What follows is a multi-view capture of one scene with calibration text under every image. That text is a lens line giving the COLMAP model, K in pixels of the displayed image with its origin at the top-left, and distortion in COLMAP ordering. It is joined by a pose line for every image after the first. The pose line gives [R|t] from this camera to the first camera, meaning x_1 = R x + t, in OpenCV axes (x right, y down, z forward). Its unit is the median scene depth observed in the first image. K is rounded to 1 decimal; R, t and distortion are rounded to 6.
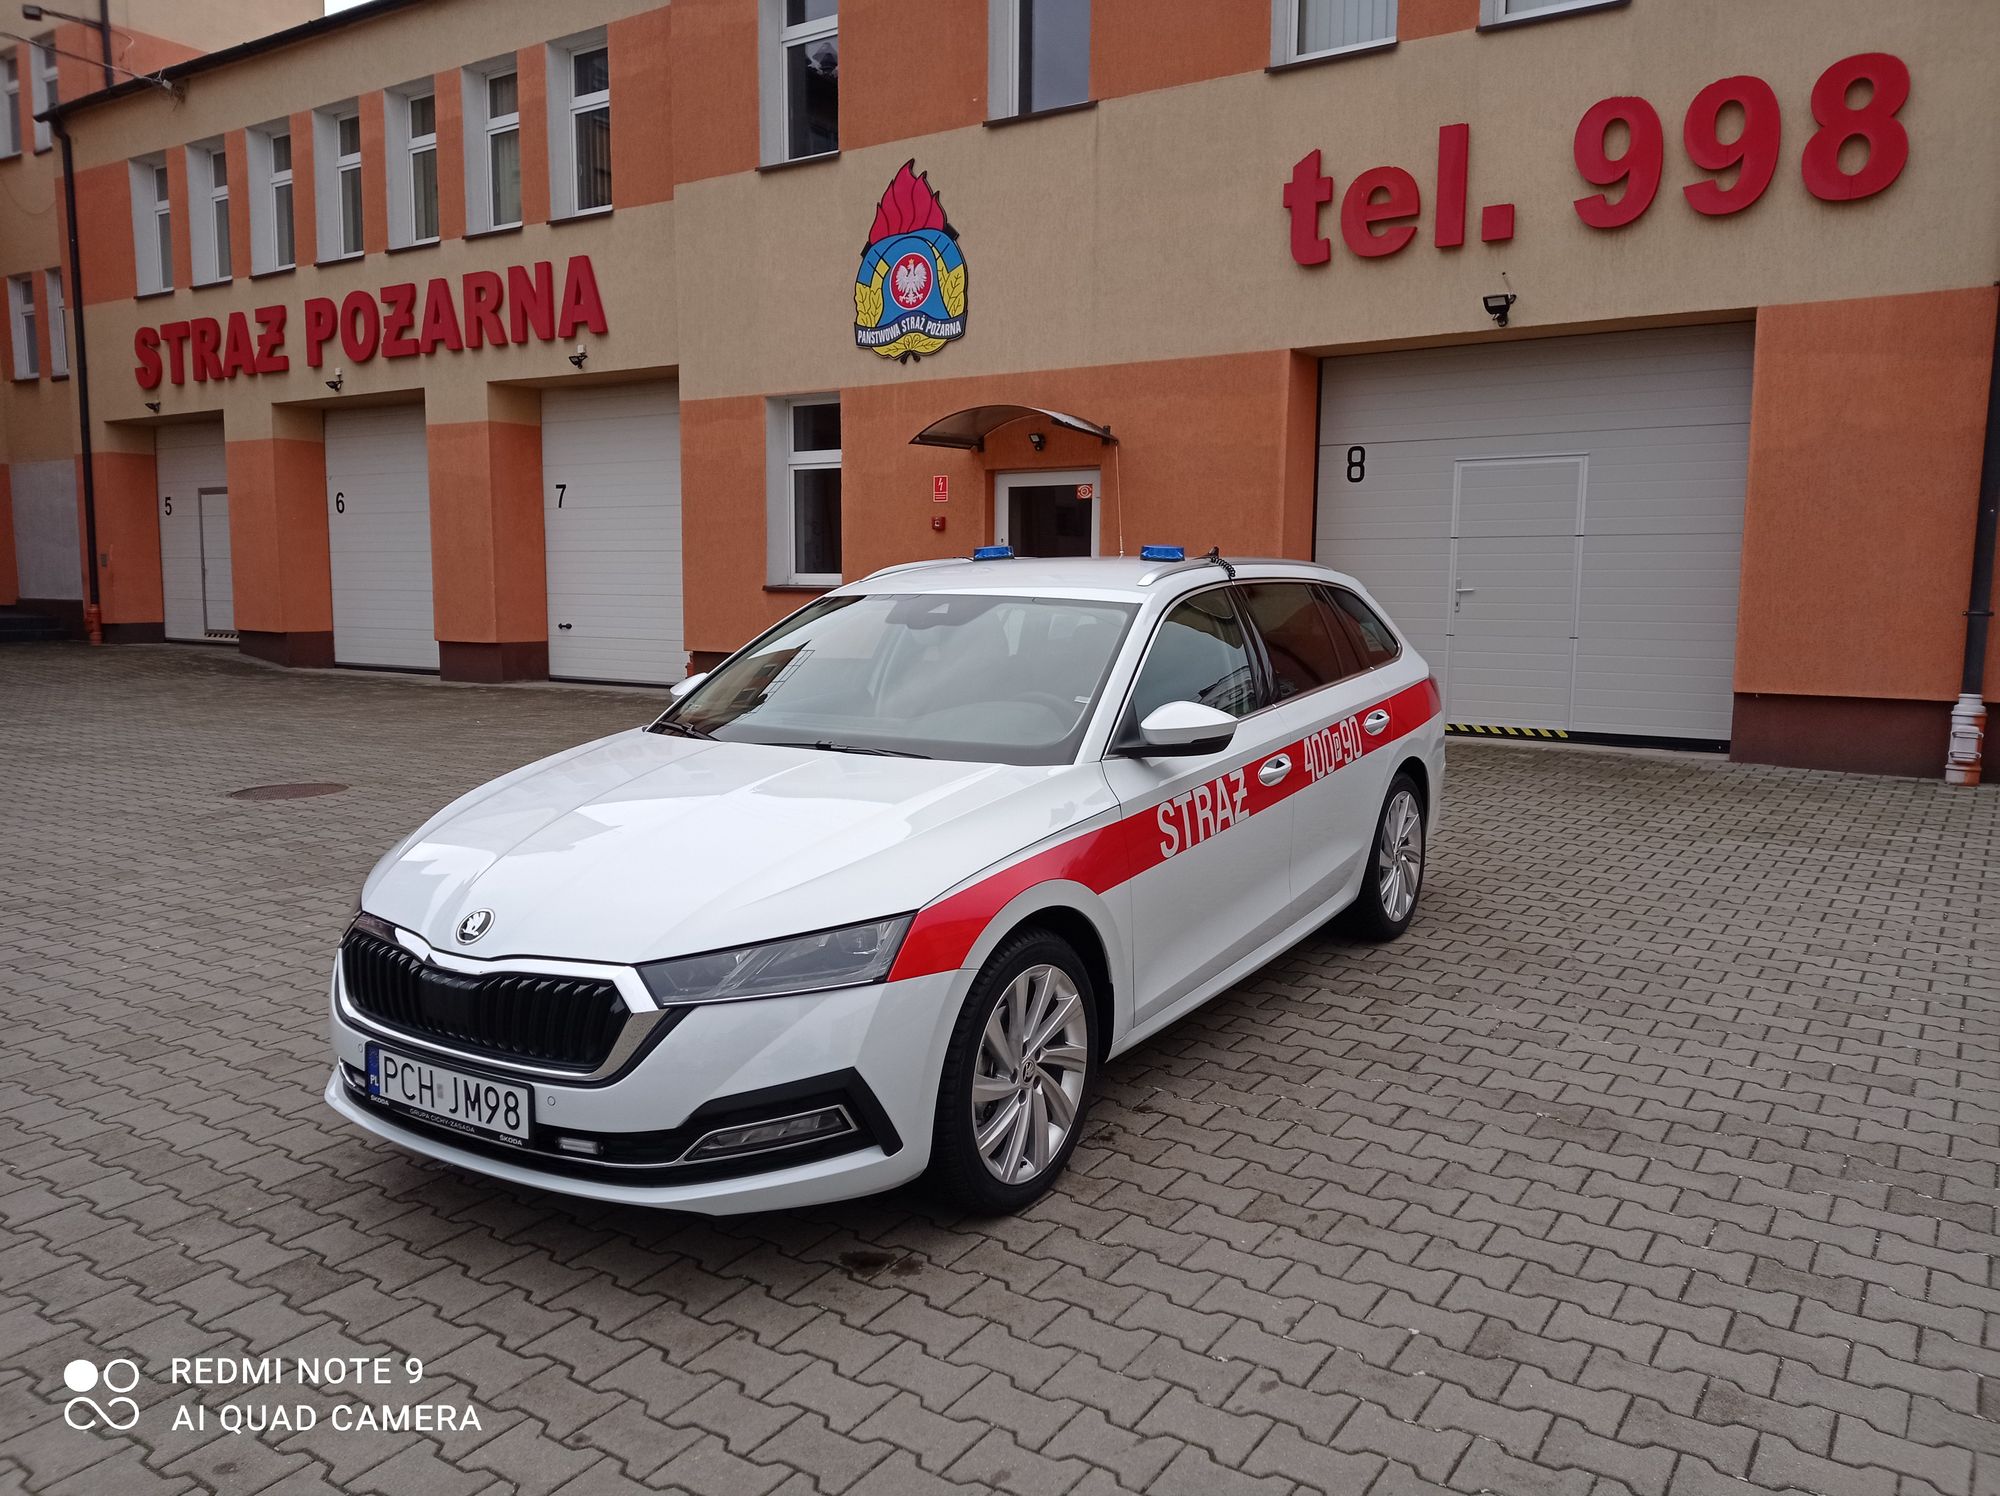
lens RADIAL K [[1498.6, 0, 981.6], [0, 1498.6, 762.0], [0, 0, 1]] dist [0.045420, -0.045253]
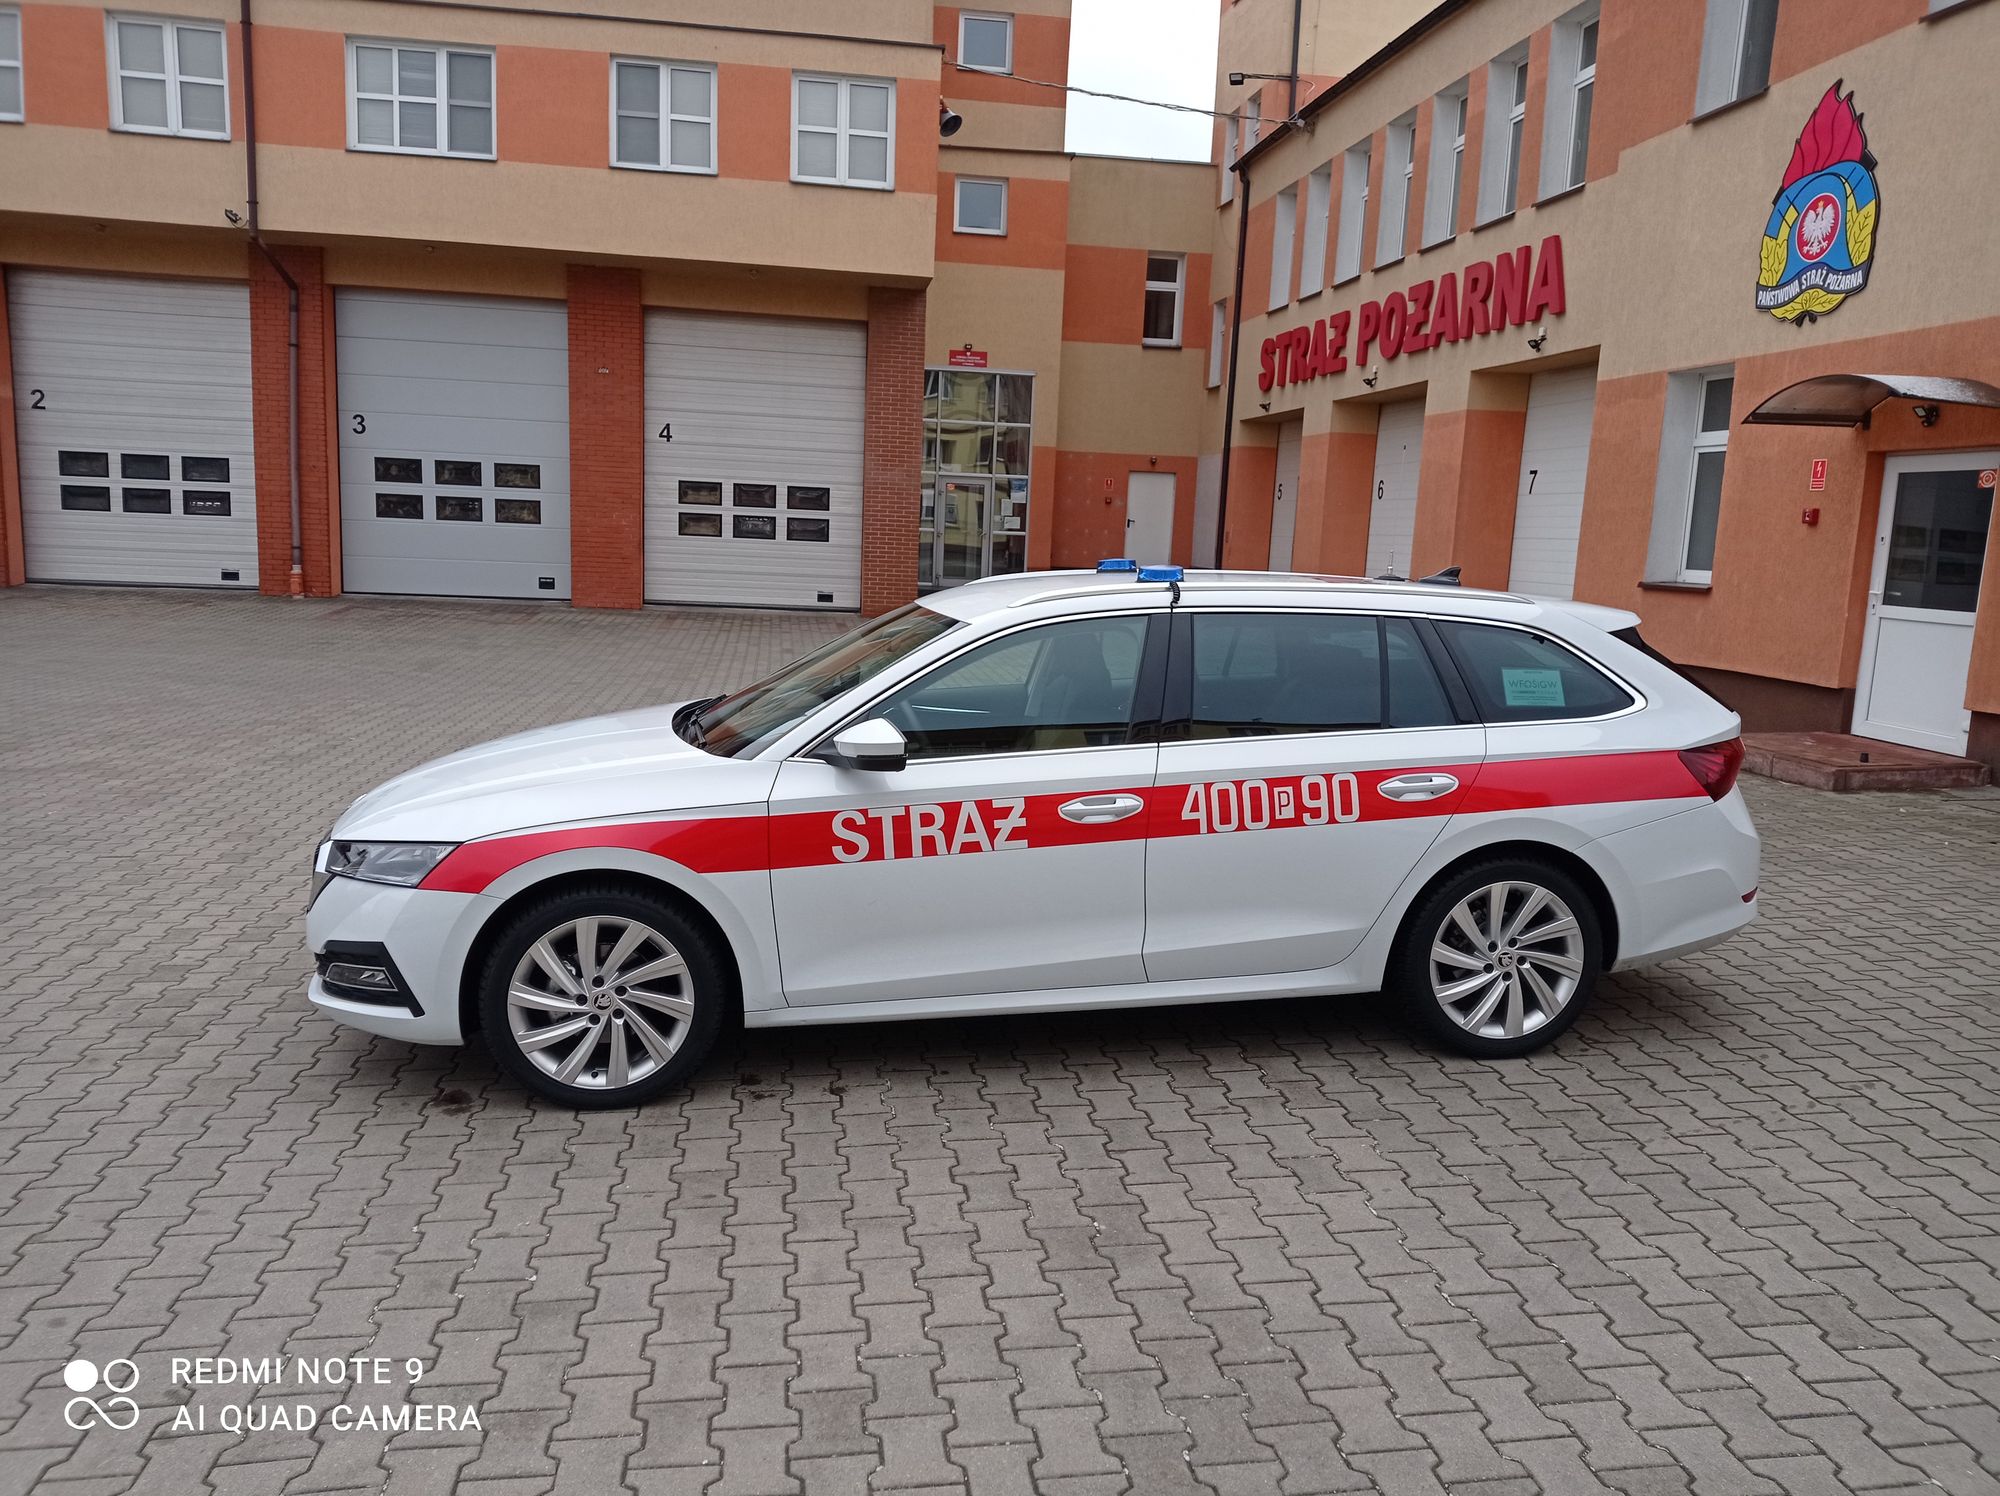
lens RADIAL K [[1498.6, 0, 1003.4], [0, 1498.6, 753.8], [0, 0, 1]] dist [0.045420, -0.045253]
pose [[0.670296, 0.130304, -0.730564, 0.305938], [-0.121324, 0.990460, 0.065343, -0.030311], [0.732109, 0.044836, 0.679711, 0.111432]]
